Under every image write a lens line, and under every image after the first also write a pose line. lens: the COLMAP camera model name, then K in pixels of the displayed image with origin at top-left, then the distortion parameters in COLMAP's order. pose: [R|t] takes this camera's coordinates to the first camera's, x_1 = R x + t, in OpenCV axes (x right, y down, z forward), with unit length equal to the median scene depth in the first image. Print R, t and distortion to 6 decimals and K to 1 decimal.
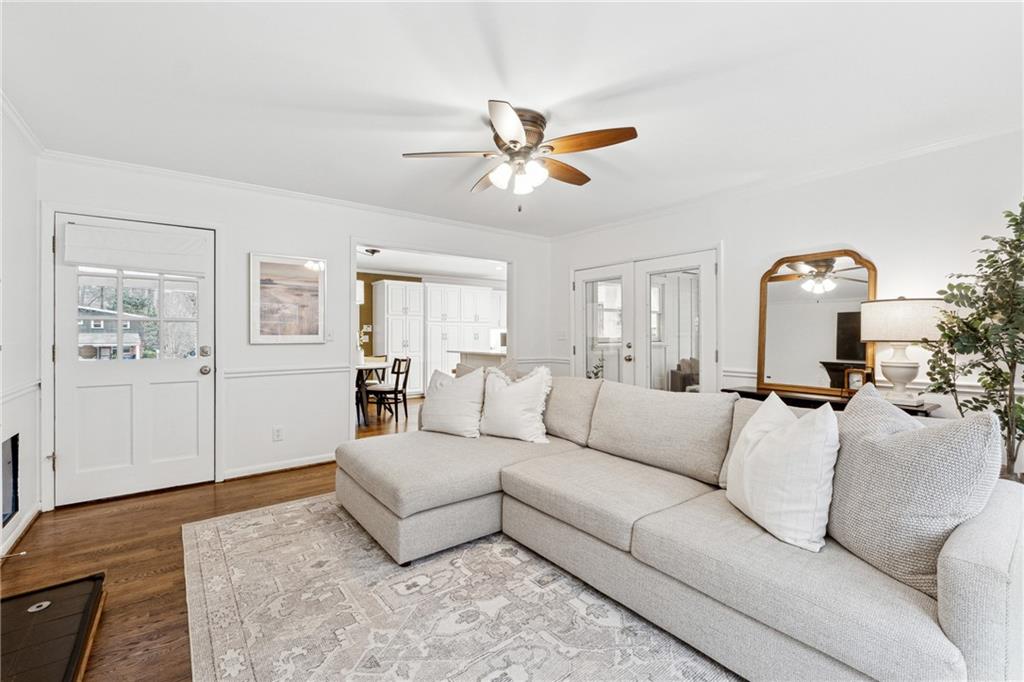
lens RADIAL K [[438.5, 0, 512.3], [0, 438.5, 337.7], [0, 0, 1]] dist [-0.007149, -0.001040]
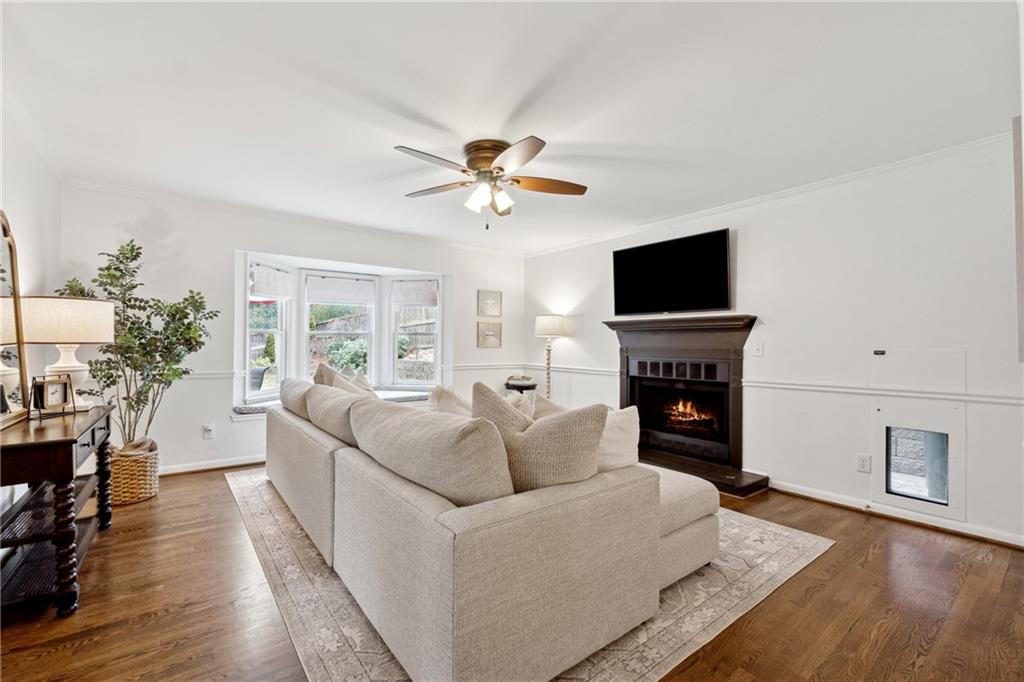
lens RADIAL K [[438.5, 0, 516.2], [0, 438.5, 344.8], [0, 0, 1]] dist [-0.007149, -0.001040]
pose [[-0.999987, -0.004924, -0.001056, -0.057970], [-0.004927, 0.999984, 0.002845, 0.001833], [0.001042, 0.002850, -0.999995, 1.975406]]
